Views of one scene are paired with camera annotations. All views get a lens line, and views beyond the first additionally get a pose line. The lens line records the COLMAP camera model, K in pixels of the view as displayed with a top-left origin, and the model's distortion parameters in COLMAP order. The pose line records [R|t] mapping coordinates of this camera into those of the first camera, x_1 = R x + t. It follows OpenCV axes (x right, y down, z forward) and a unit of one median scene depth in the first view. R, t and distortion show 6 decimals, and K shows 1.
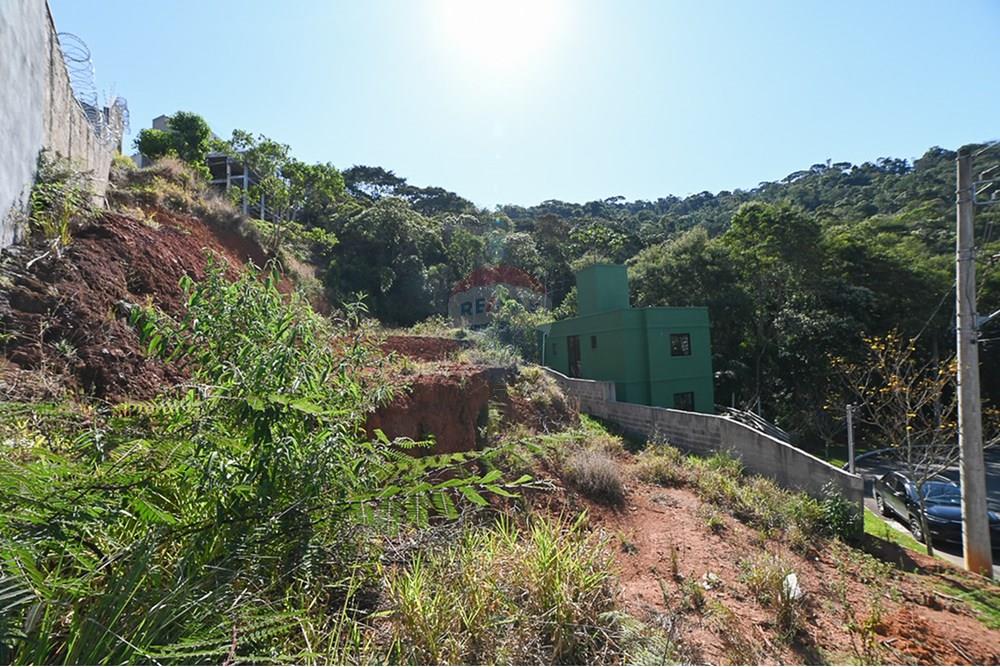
lens RADIAL K [[409.3, 0, 500.0], [0, 409.3, 333.5], [0, 0, 1]] dist [-0.111262, 0.038436]
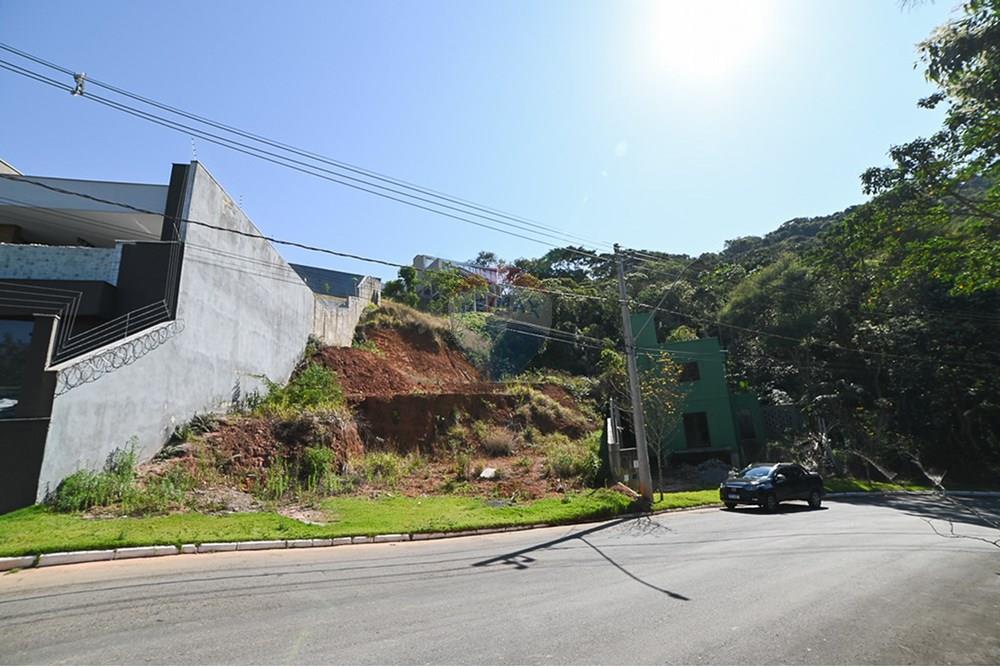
lens RADIAL K [[409.2, 0, 497.1], [0, 409.2, 335.5], [0, 0, 1]] dist [-0.109989, 0.037929]
pose [[0.808137, -0.141914, -0.571643, 0.489693], [0.063074, 0.985810, -0.155566, 0.049374], [0.585608, 0.089663, 0.805620, -0.213266]]
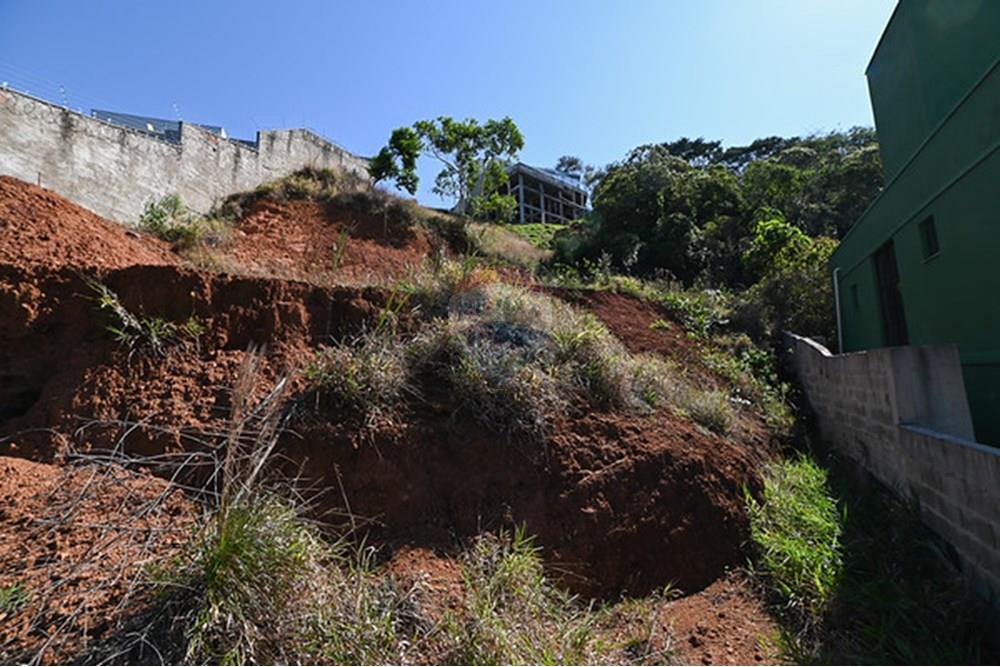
lens RADIAL K [[409.2, 0, 497.1], [0, 409.2, 335.5], [0, 0, 1]] dist [-0.109989, 0.037929]
pose [[0.634084, -0.063024, -0.770692, 0.182926], [0.043826, 0.998000, -0.045554, 0.072168], [0.772021, -0.004891, 0.635578, 0.432032]]
